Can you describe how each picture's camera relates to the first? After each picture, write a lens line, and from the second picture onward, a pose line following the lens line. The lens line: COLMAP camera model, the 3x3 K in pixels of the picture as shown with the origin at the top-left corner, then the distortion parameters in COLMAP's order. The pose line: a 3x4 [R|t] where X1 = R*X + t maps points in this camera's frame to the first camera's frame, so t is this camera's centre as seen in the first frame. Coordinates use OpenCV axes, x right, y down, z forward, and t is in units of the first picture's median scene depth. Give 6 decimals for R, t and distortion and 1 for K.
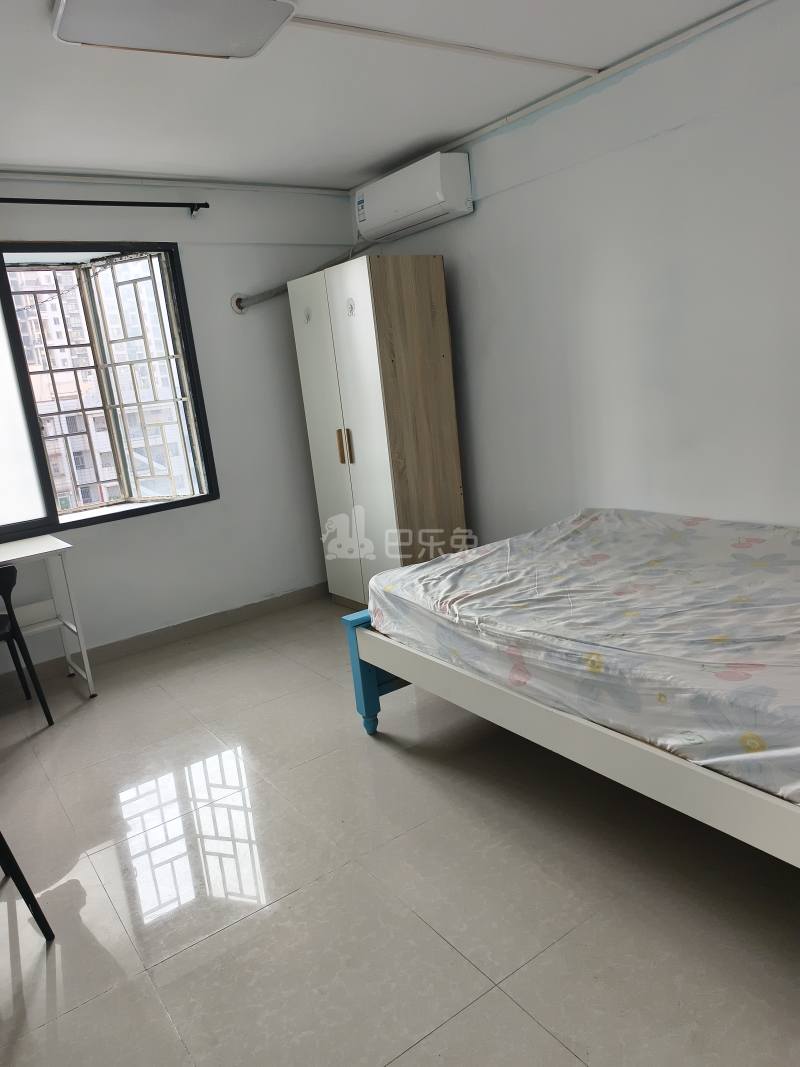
lens RADIAL K [[727.9, 0, 397.9], [0, 727.9, 533.7], [0, 0, 1]] dist [0.031143, -0.014996]
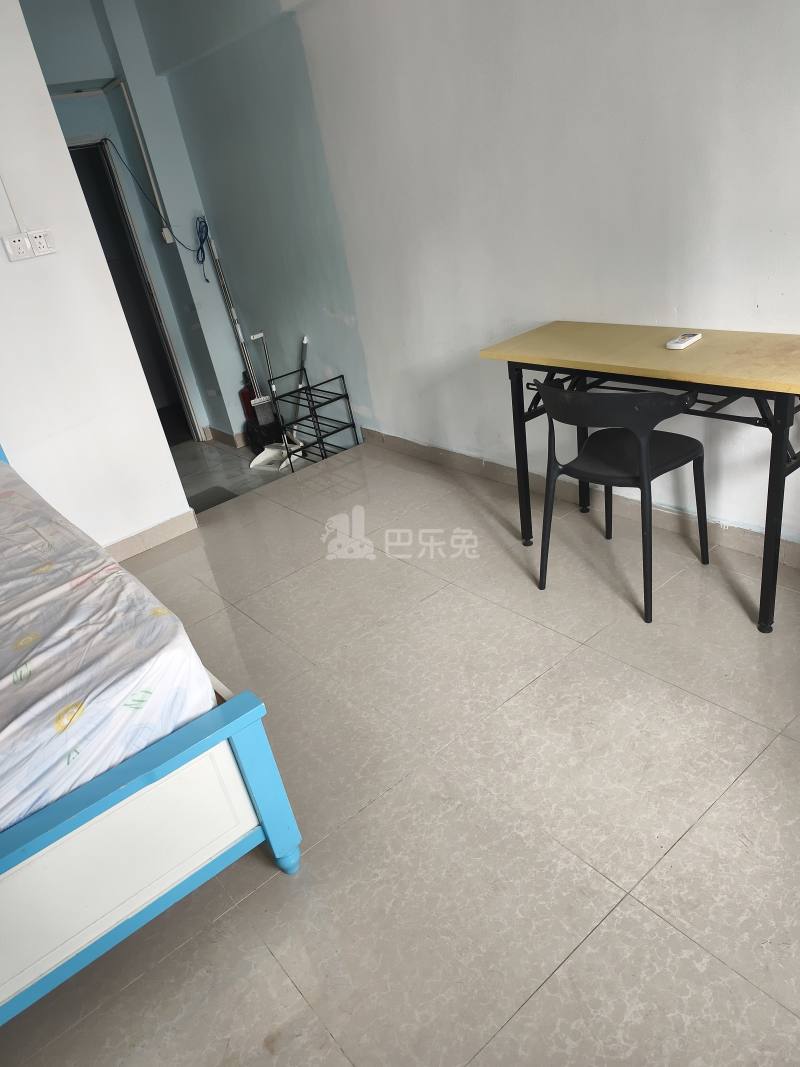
lens RADIAL K [[727.9, 0, 402.4], [0, 727.9, 540.8], [0, 0, 1]] dist [0.031143, -0.014996]
pose [[-0.956674, 0.283062, 0.068191, -0.263917], [0.260196, 0.726059, 0.636504, -0.311258], [0.130660, 0.626670, -0.768253, 1.450035]]
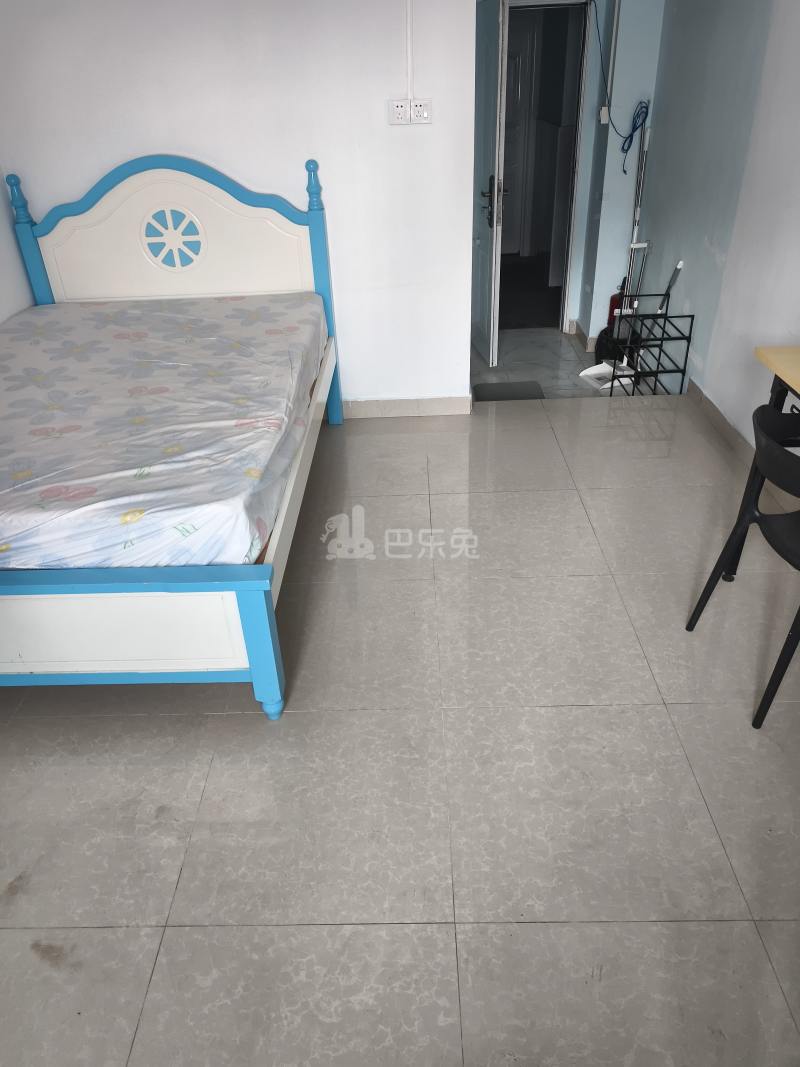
lens RADIAL K [[727.9, 0, 398.6], [0, 727.9, 527.7], [0, 0, 1]] dist [0.031143, -0.014996]
pose [[-0.805109, -0.181481, 0.564681, -0.552920], [0.254148, 0.754658, 0.604896, -0.293272], [-0.535918, 0.630520, -0.561459, 1.354939]]
